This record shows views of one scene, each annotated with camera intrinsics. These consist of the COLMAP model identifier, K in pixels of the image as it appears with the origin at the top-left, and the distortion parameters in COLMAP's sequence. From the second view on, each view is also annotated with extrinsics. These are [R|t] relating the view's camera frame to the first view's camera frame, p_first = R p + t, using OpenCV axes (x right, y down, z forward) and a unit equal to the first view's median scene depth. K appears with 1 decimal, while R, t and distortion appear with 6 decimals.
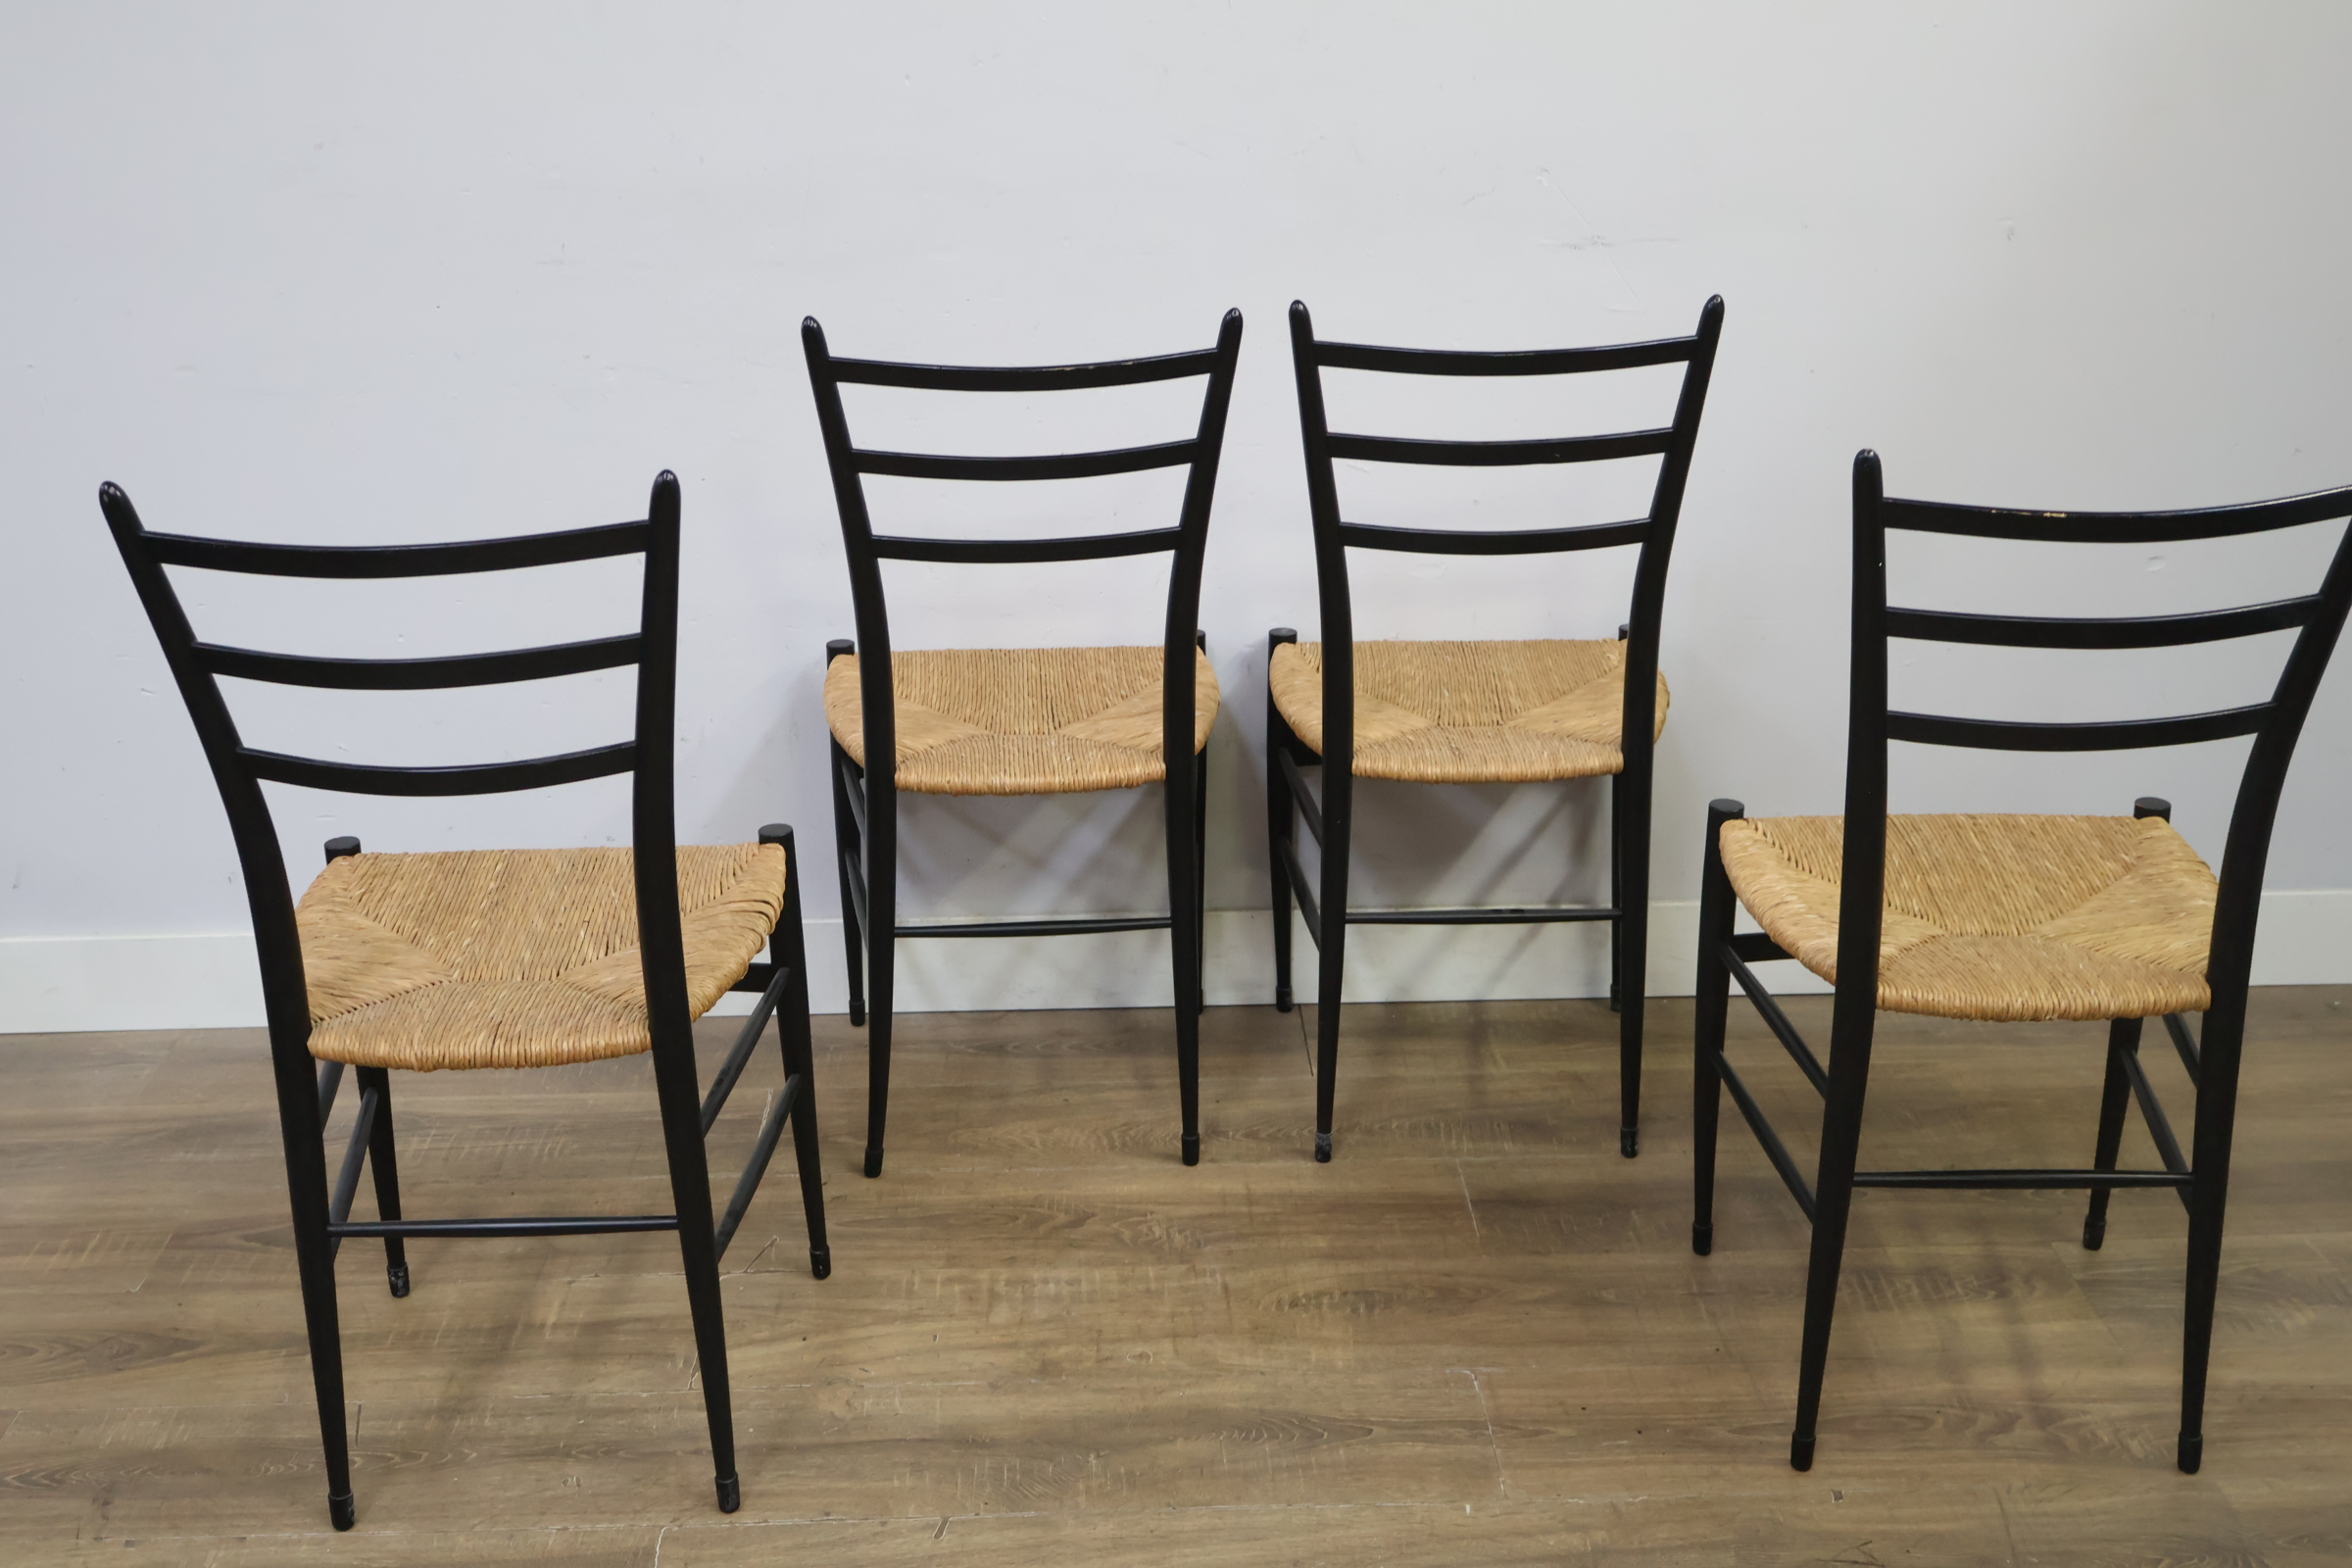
lens RADIAL K [[2629.4, 0, 1171.4], [0, 2629.4, 790.9], [0, 0, 1]] dist [0.010605, 0.000000]
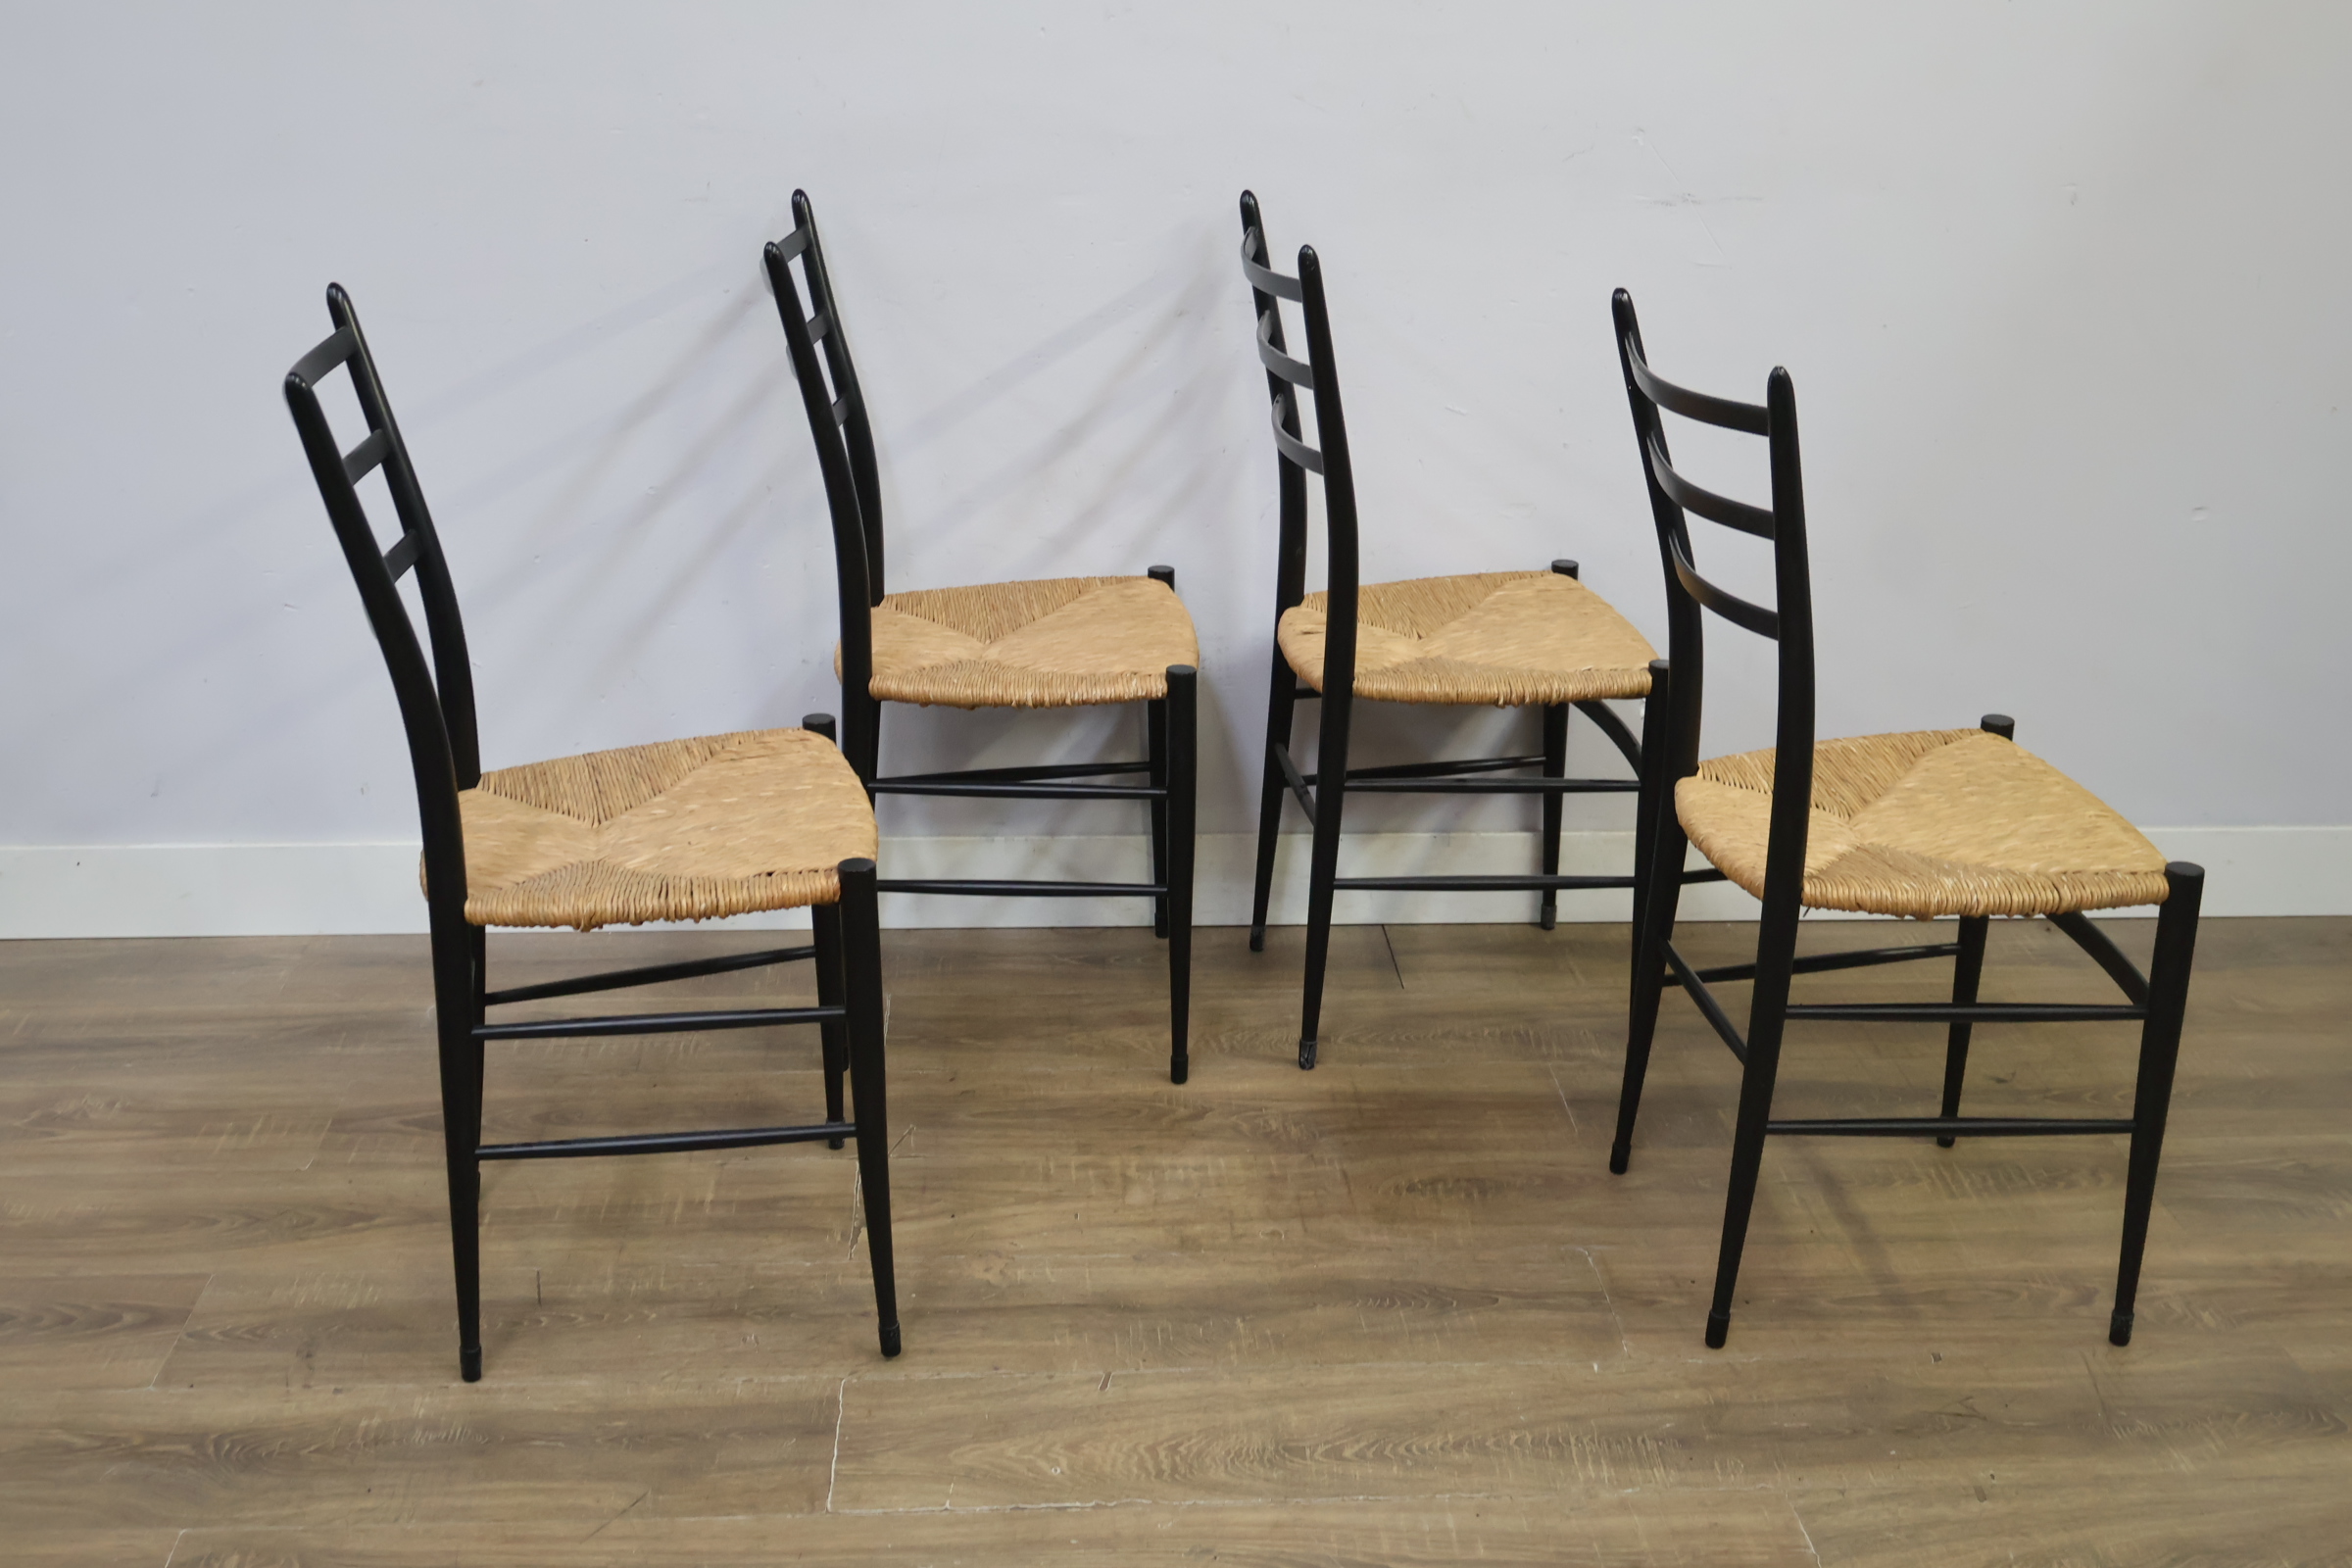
lens RADIAL K [[2629.4, 0, 1180.2], [0, 2629.4, 780.9], [0, 0, 1]] dist [0.010605, 0.000000]
pose [[0.999455, 0.012472, 0.030548, -0.084618], [-0.012411, 0.999921, -0.002195, 0.035549], [-0.030573, 0.001815, 0.999531, -0.060422]]
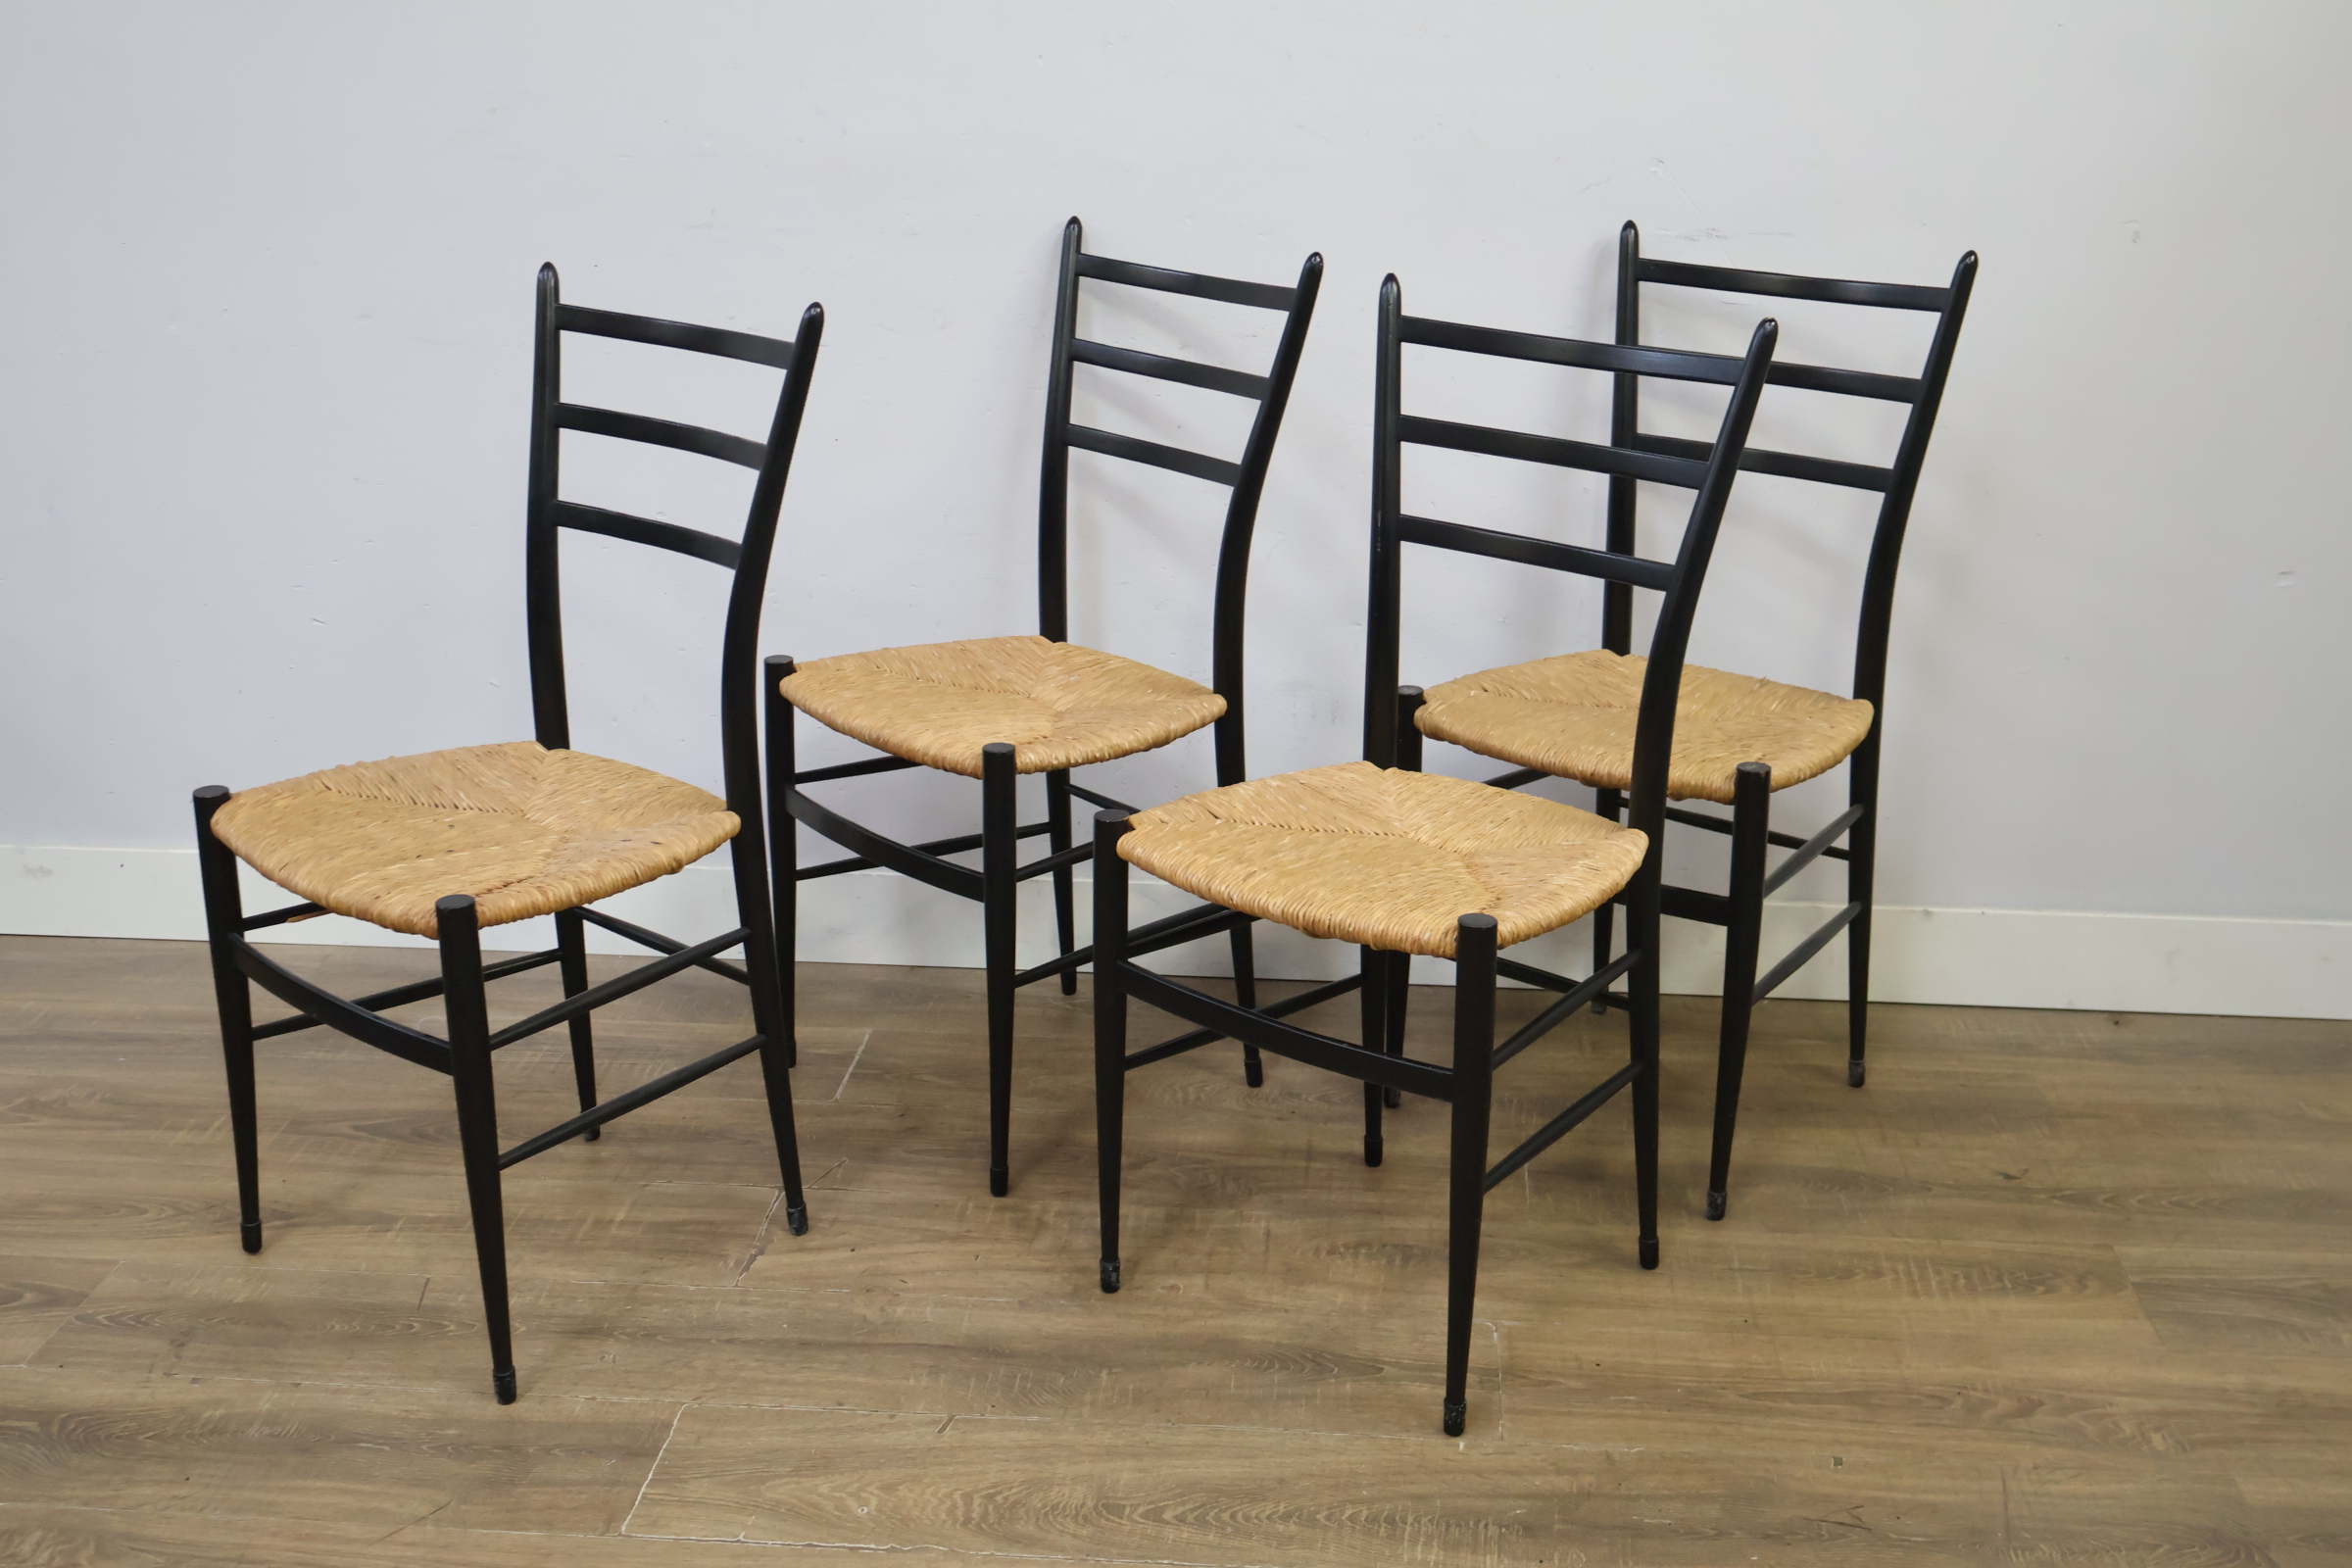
lens RADIAL K [[2629.4, 0, 1183.3], [0, 2629.4, 786.5], [0, 0, 1]] dist [0.010605, 0.000000]
pose [[0.992708, 0.048528, -0.110349, 0.097262], [-0.052045, 0.998217, -0.029219, 0.050982], [0.108734, 0.034749, 0.993463, -0.020852]]
